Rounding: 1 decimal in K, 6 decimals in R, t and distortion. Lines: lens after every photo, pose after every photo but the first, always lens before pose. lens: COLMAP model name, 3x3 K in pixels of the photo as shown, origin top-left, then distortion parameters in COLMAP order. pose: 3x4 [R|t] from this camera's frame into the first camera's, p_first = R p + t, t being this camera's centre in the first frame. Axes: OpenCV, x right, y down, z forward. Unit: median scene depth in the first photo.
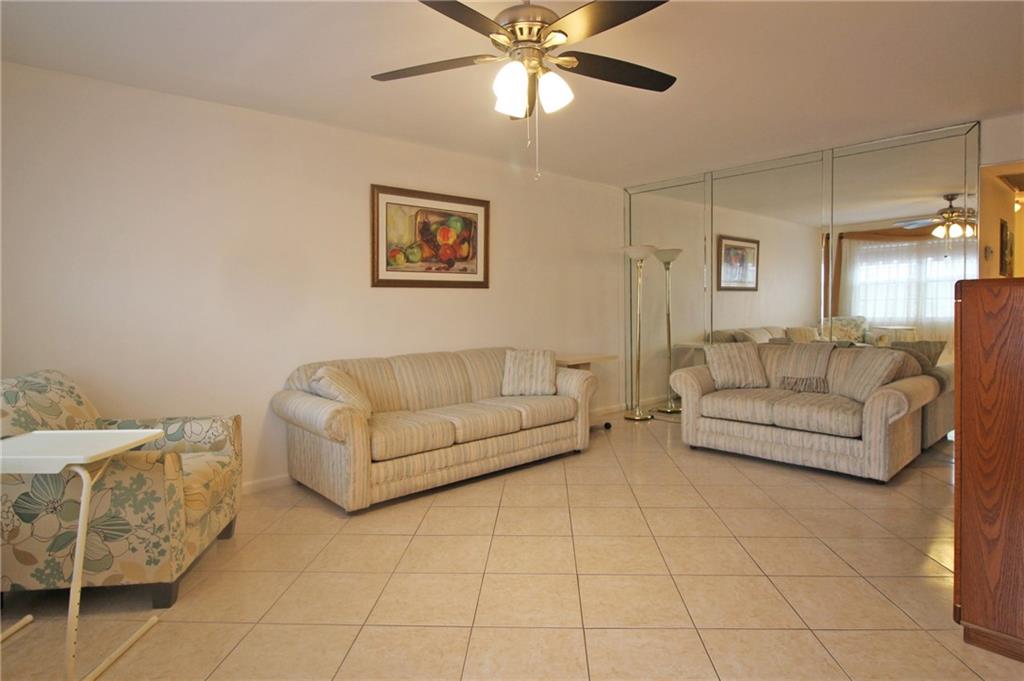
lens RADIAL K [[562.5, 0, 512.5], [0, 562.5, 315.6], [0, 0, 1]] dist [0.003482, -0.012476]
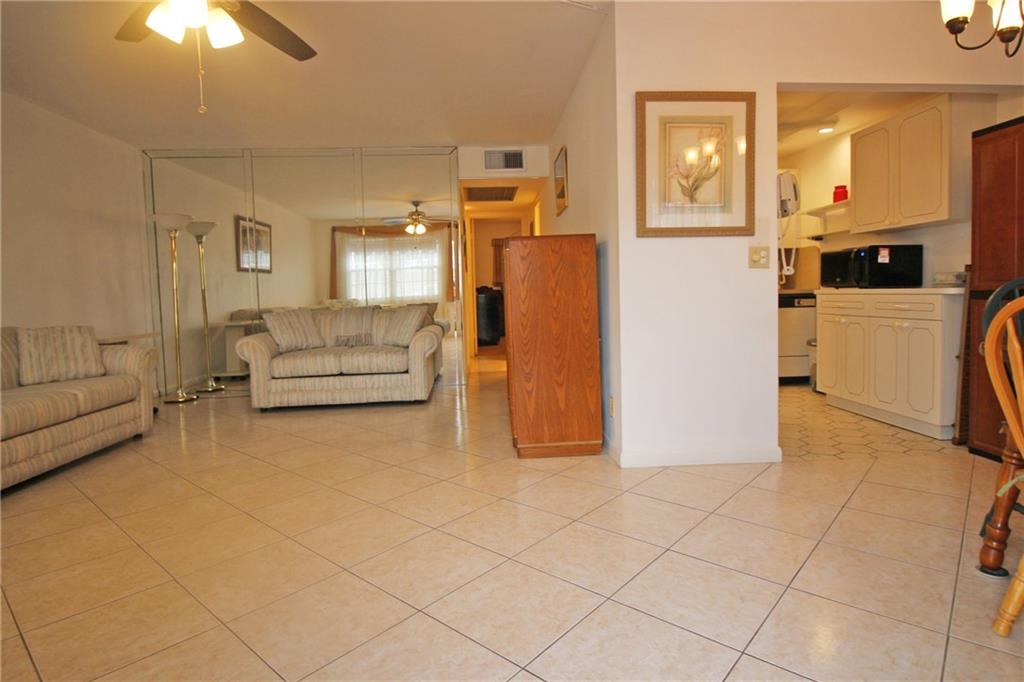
lens RADIAL K [[562.5, 0, 512.5], [0, 562.5, 316.1], [0, 0, 1]] dist [0.003482, -0.012476]
pose [[0.621814, -0.038135, 0.782236, -0.200199], [0.035586, 0.999158, 0.020422, 0.055528], [-0.782356, 0.015138, 0.622647, -0.009959]]
